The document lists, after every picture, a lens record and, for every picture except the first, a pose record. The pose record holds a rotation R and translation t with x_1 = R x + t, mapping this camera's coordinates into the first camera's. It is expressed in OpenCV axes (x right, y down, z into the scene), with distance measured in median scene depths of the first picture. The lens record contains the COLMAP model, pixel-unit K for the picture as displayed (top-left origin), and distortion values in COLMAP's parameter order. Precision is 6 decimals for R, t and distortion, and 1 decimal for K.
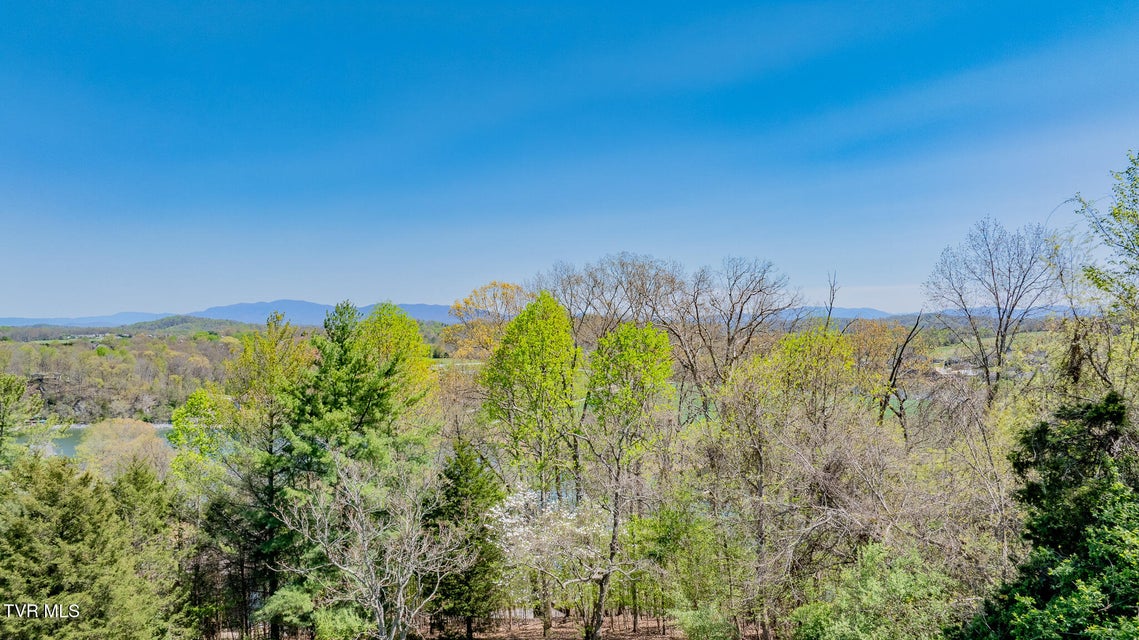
lens RADIAL K [[816.5, 0, 565.1], [0, 816.5, 314.3], [0, 0, 1]] dist [0.001472, -0.000124]
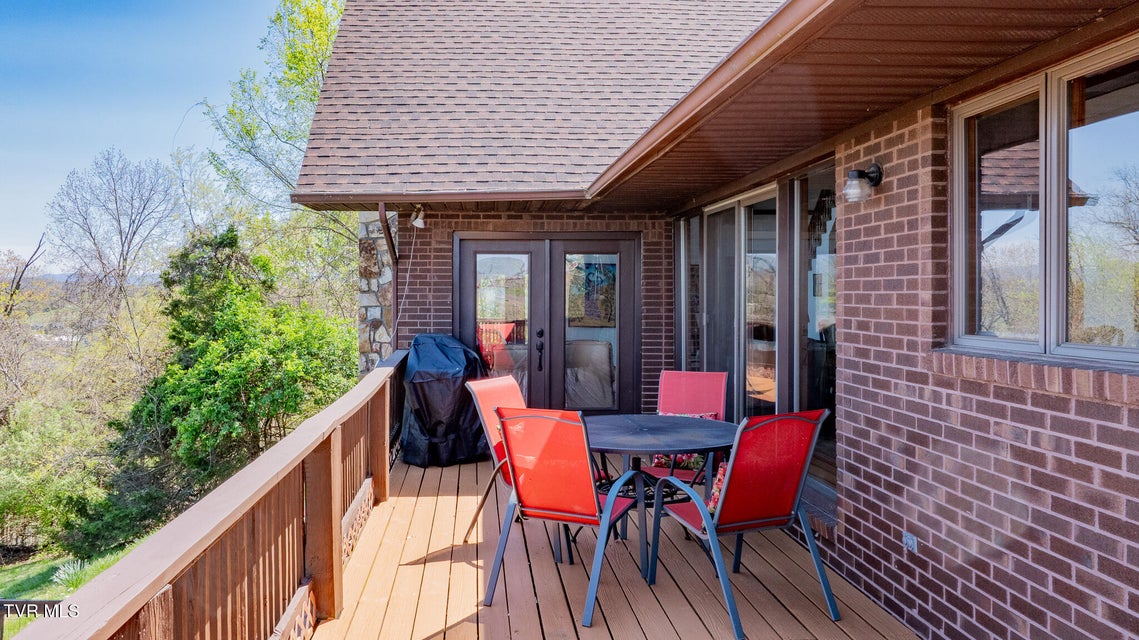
lens RADIAL K [[816.5, 0, 561.9], [0, 816.5, 317.8], [0, 0, 1]] dist [0.001472, -0.000124]
pose [[0.538739, -0.015887, 0.842323, -0.214609], [-0.019669, 0.999312, 0.031428, 0.164816], [-0.842243, -0.033499, 0.538056, -0.261221]]
